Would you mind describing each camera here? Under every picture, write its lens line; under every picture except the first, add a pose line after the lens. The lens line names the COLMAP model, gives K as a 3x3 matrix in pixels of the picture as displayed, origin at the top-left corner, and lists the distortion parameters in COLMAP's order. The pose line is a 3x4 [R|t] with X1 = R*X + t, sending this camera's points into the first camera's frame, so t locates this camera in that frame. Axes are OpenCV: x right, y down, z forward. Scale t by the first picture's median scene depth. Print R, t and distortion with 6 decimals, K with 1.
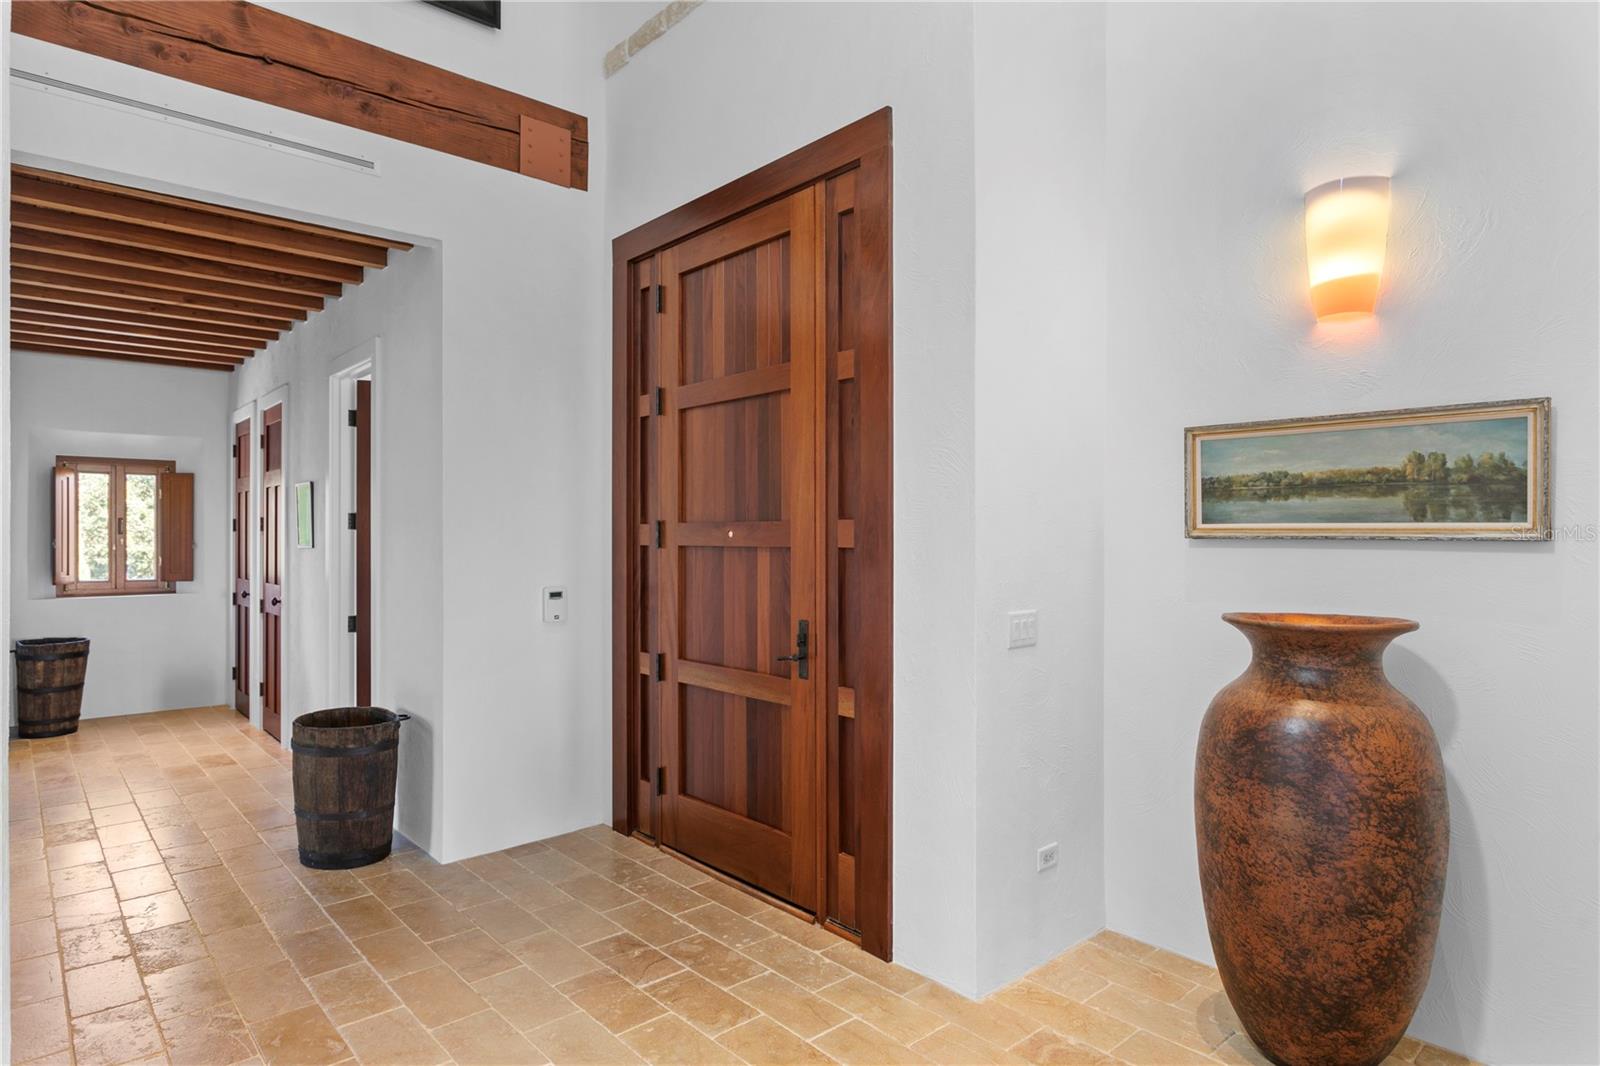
lens RADIAL K [[909.4, 0, 802.9], [0, 909.4, 534.2], [0, 0, 1]] dist [0.002909, -0.001726]
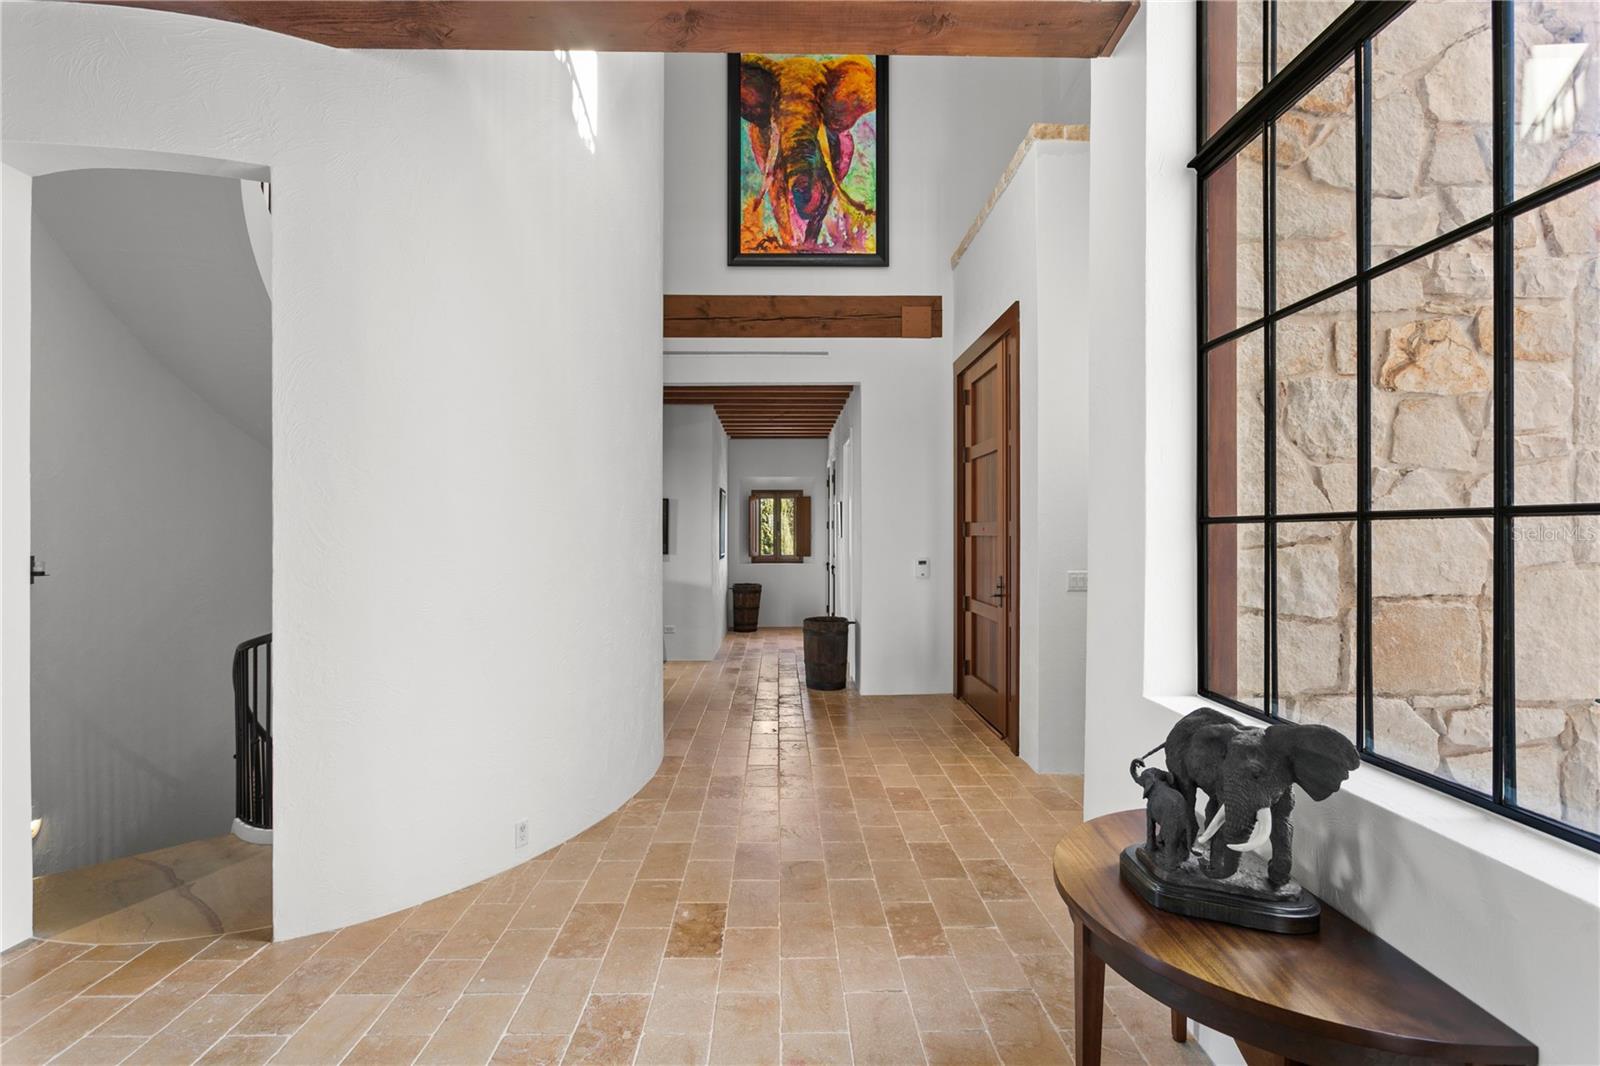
lens RADIAL K [[851.4, 0, 800.0], [0, 851.4, 533.8], [0, 0, 1]] dist [-0.001937, -0.000295]
pose [[0.756626, 0.003712, -0.653837, 0.657149], [-0.004525, 0.999990, 0.000441, 0.009151], [0.653832, 0.002624, 0.756635, -0.450976]]
